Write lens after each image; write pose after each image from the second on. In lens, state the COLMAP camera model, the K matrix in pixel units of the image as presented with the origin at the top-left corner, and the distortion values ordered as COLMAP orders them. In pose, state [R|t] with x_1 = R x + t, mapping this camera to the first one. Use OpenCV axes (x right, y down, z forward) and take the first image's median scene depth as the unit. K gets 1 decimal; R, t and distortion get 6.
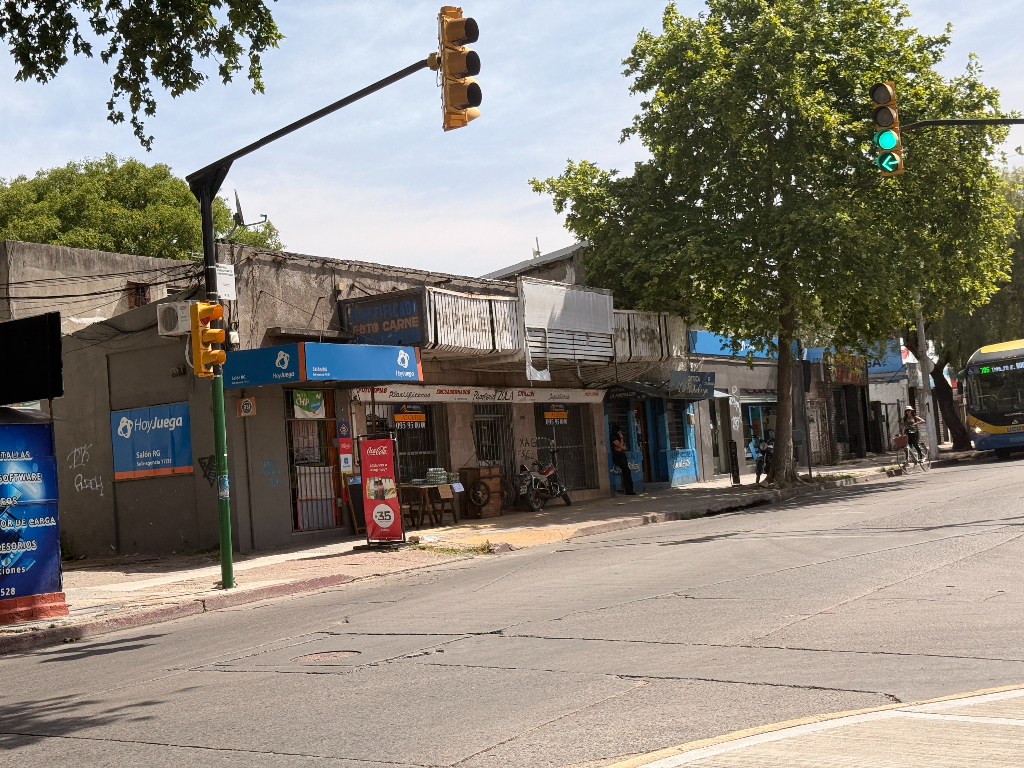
lens RADIAL K [[1401.0, 0, 514.2], [0, 1401.0, 382.8], [0, 0, 1]] dist [0.003578, 0.000000]
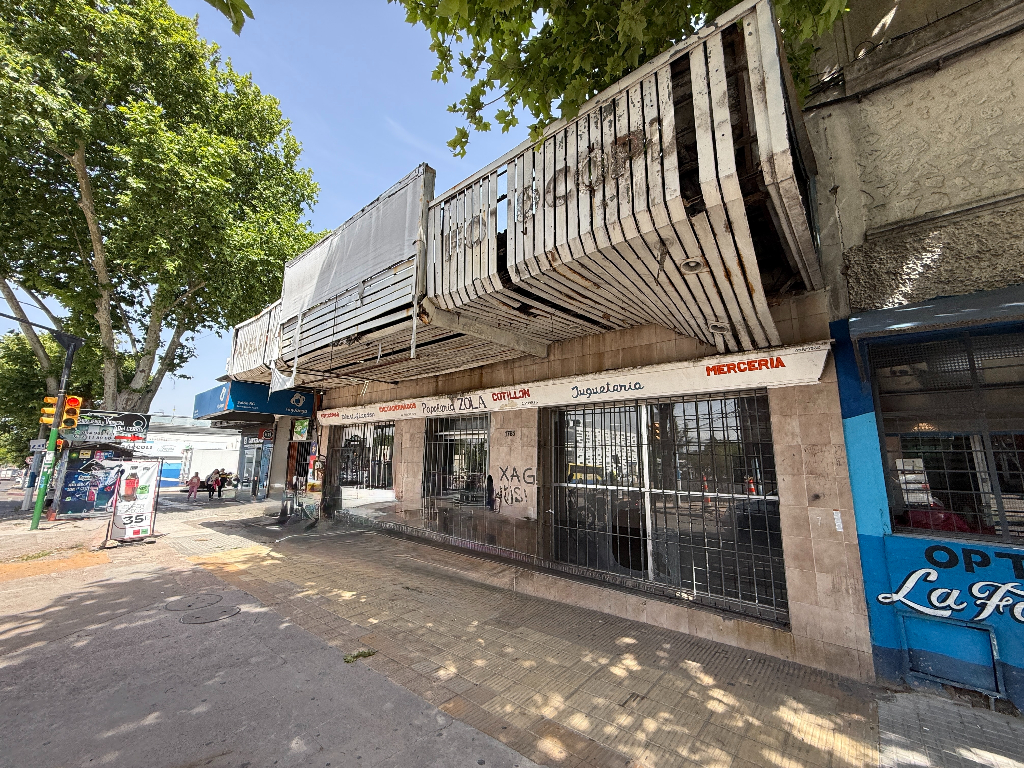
lens RADIAL K [[408.8, 0, 509.1], [0, 408.8, 383.7], [0, 0, 1]] dist [-0.000840, 0.000763]
pose [[-0.130143, -0.109985, -0.985376, 0.206242], [0.059743, 0.991153, -0.118520, 0.026533], [0.989694, -0.074294, -0.122421, 1.114489]]
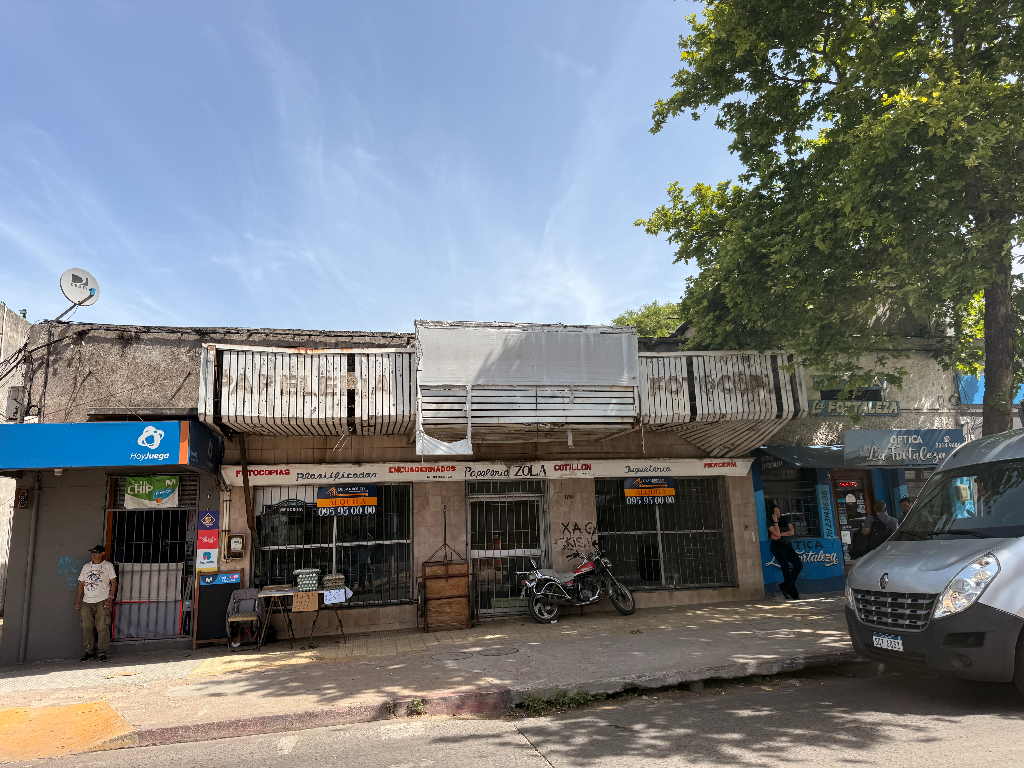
lens RADIAL K [[721.9, 0, 513.2], [0, 721.9, 388.9], [0, 0, 1]] dist [0.067802, -0.006376]
pose [[0.706156, -0.086675, -0.702731, 0.310289], [0.029790, 0.995237, -0.092817, 0.000295], [0.707429, 0.044608, 0.705375, 0.735767]]
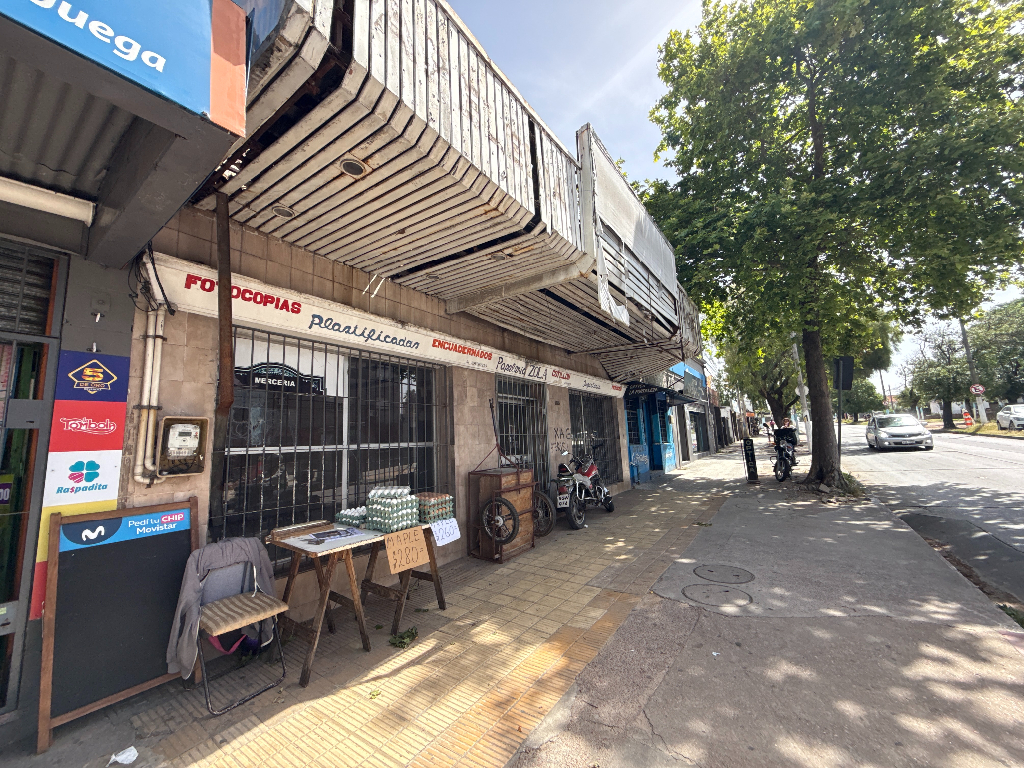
lens RADIAL K [[408.8, 0, 509.5], [0, 408.8, 383.8], [0, 0, 1]] dist [-0.000840, 0.000763]
pose [[0.999269, 0.027927, -0.026105, -0.017584], [-0.029913, 0.996421, -0.079064, 0.036359], [0.023803, 0.079787, 0.996528, 0.823740]]
